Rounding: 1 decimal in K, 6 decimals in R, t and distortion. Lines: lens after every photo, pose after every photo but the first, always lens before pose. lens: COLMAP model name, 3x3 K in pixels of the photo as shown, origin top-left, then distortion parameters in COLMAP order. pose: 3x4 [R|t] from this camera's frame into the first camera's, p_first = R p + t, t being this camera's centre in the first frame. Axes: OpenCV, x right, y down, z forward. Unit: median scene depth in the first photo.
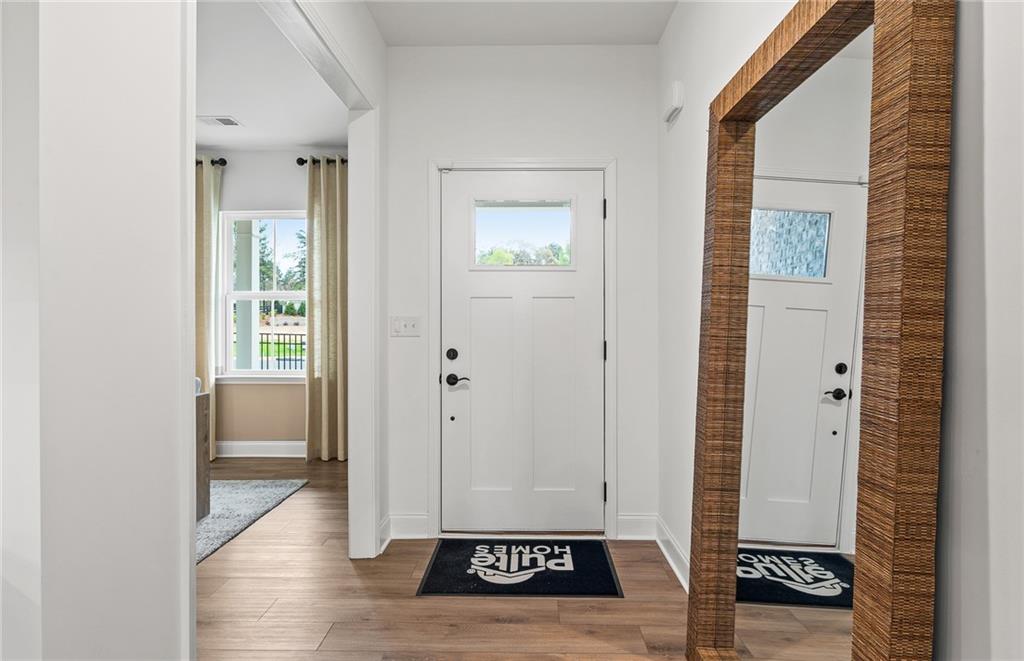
lens RADIAL K [[633.4, 0, 513.3], [0, 633.4, 331.8], [0, 0, 1]] dist [0.000283, 0.000082]
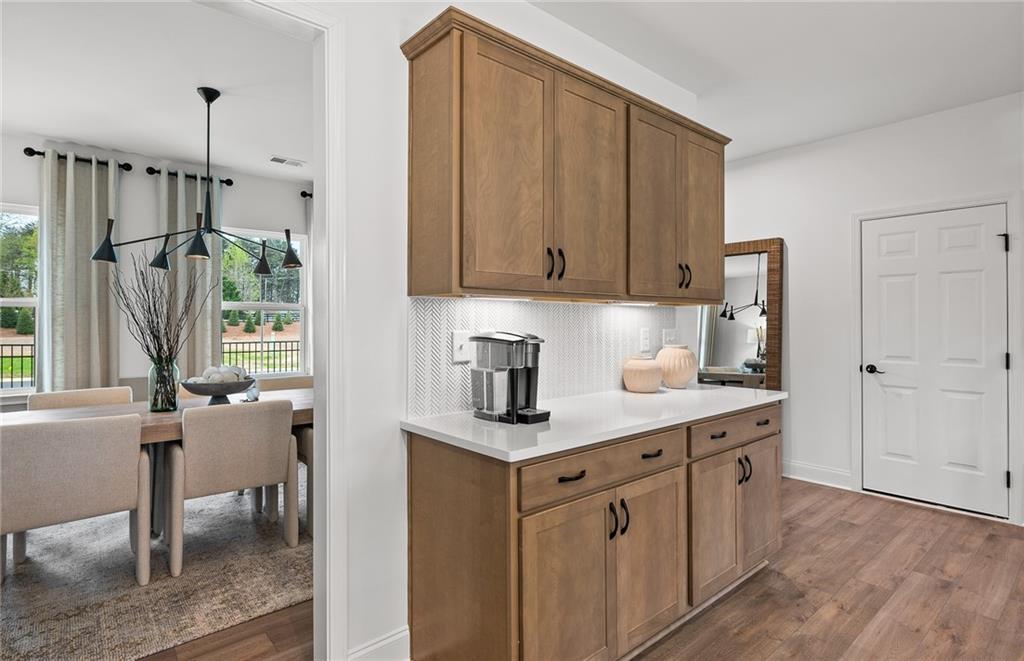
lens RADIAL K [[521.2, 0, 511.6], [0, 521.2, 327.1], [0, 0, 1]] dist [-0.002704, 0.000154]
pose [[0.740644, -0.004099, 0.671885, -0.472563], [0.018591, 0.999724, -0.014394, -0.001689], [-0.671640, 0.023152, 0.740516, 0.023262]]
